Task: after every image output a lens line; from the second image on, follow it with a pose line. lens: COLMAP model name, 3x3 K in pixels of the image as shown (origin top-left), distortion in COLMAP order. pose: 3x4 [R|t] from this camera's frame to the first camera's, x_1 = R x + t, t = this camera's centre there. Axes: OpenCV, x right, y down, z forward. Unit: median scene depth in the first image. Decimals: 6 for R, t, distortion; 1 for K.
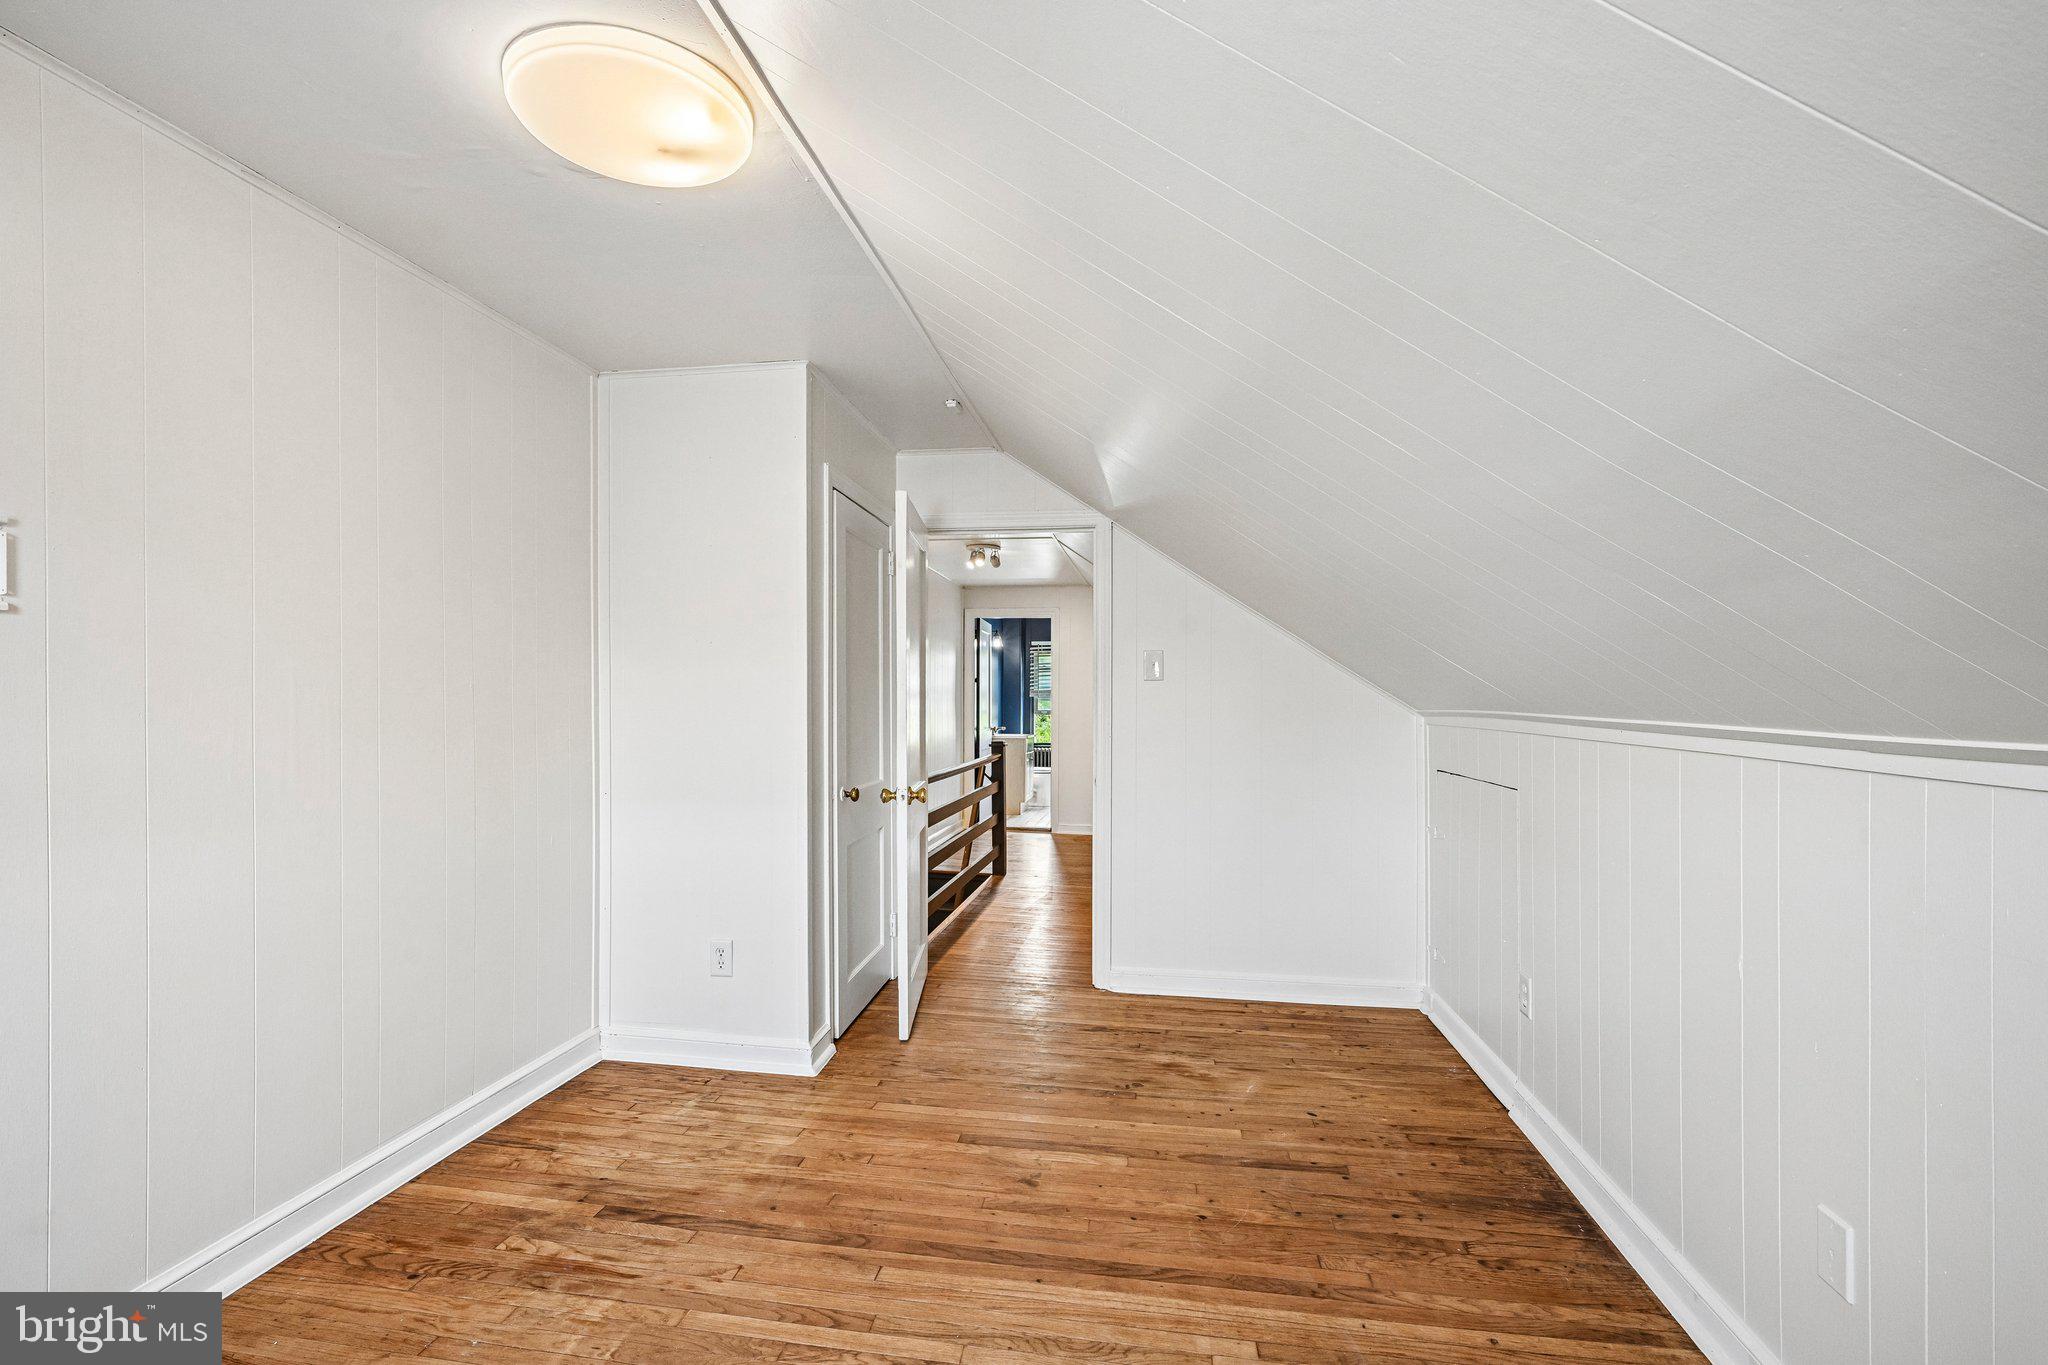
lens RADIAL K [[918.9, 0, 1021.3], [0, 918.9, 697.0], [0, 0, 1]] dist [-0.003120, -0.000270]
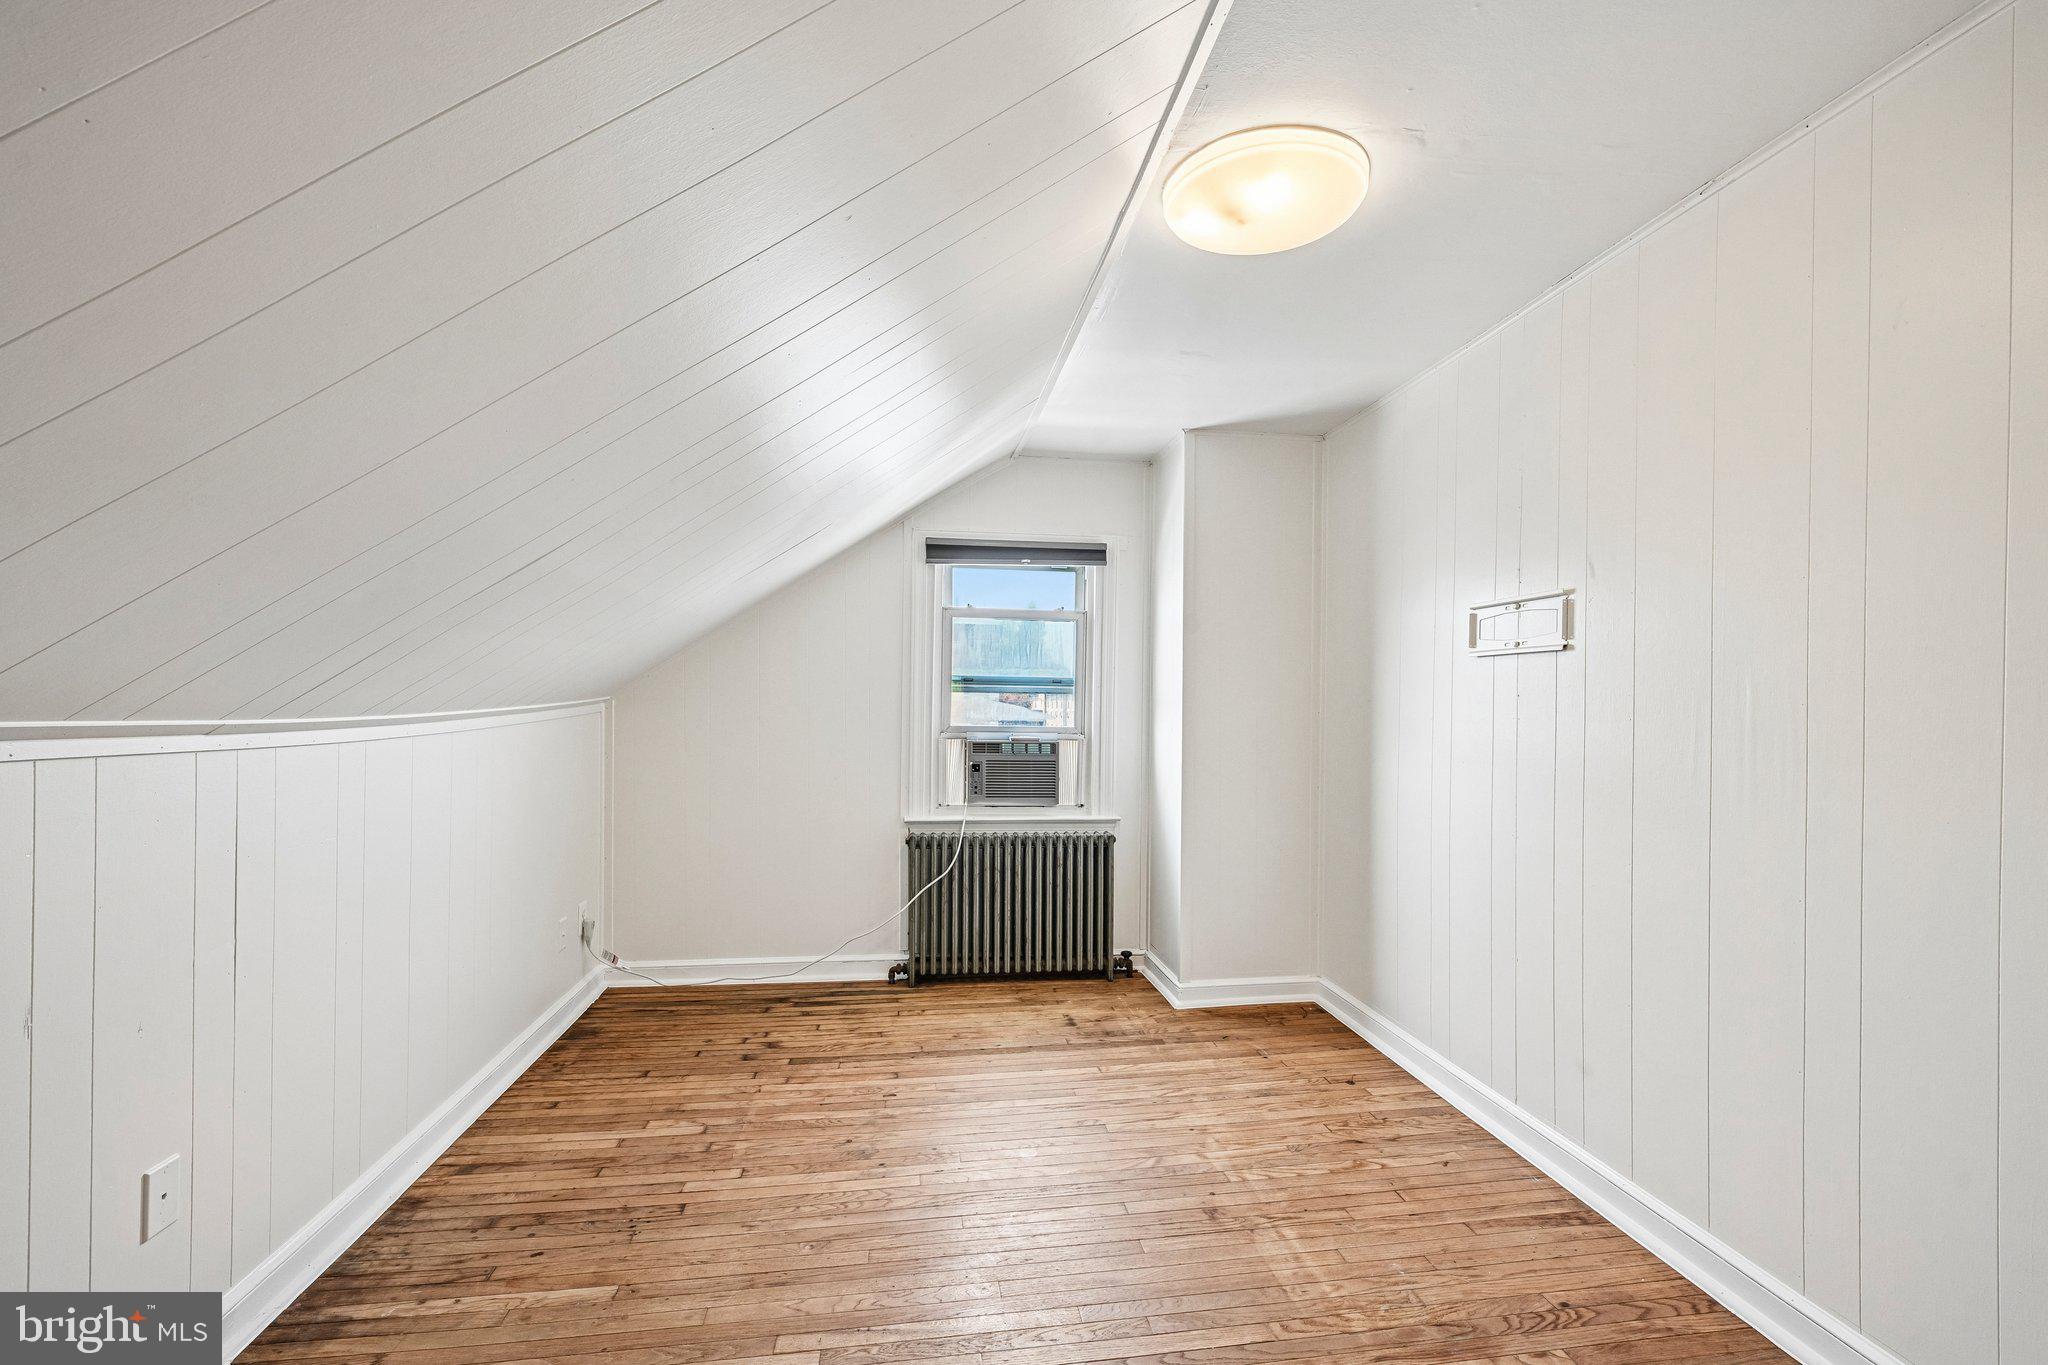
lens RADIAL K [[918.9, 0, 1021.3], [0, 918.9, 697.0], [0, 0, 1]] dist [-0.003120, -0.000270]
pose [[-0.958721, -0.015062, -0.283950, 0.174046], [-0.011676, 0.999839, -0.013614, 0.013997], [0.284110, -0.009737, -0.958742, 1.845701]]
